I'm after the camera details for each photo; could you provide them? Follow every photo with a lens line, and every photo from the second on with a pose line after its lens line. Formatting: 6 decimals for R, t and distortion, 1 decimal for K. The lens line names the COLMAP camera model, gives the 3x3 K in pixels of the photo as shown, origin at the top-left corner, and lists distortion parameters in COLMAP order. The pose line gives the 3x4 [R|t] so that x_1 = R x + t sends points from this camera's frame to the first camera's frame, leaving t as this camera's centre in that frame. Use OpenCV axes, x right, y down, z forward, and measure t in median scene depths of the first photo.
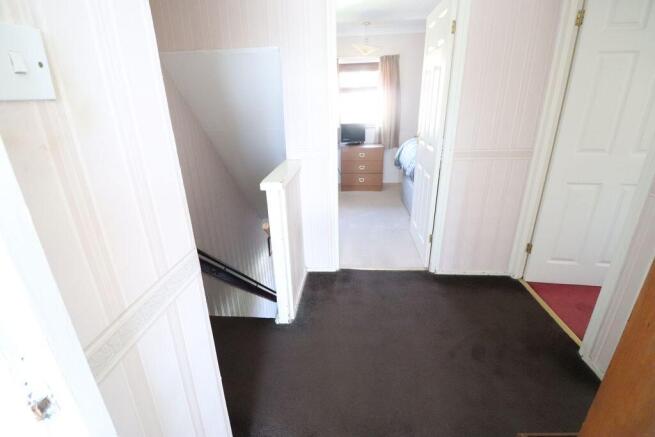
lens RADIAL K [[310.4, 0, 328.8], [0, 310.4, 219.5], [0, 0, 1]] dist [0.002668, 0.000365]
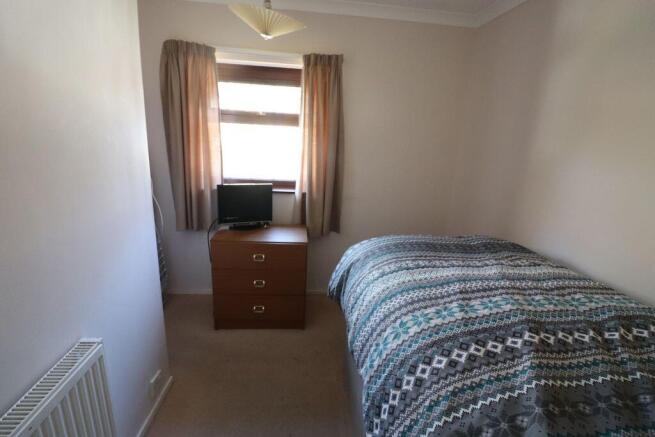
lens RADIAL K [[310.4, 0, 329.0], [0, 310.4, 219.9], [0, 0, 1]] dist [0.002668, 0.000365]
pose [[0.979423, 0.036637, 0.198466, 0.113262], [-0.014219, 0.993468, -0.113224, -0.210852], [-0.201318, 0.108072, 0.973546, 0.531950]]
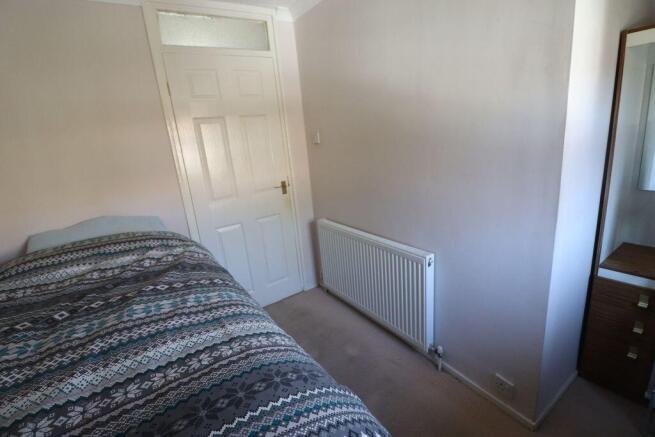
lens RADIAL K [[310.4, 0, 327.1], [0, 310.4, 217.6], [0, 0, 1]] dist [0.002668, 0.000365]
pose [[-0.785190, 0.251058, -0.566080, 0.347649], [-0.124419, 0.831531, 0.541365, -0.430248], [0.606627, 0.495505, -0.621674, 1.058420]]
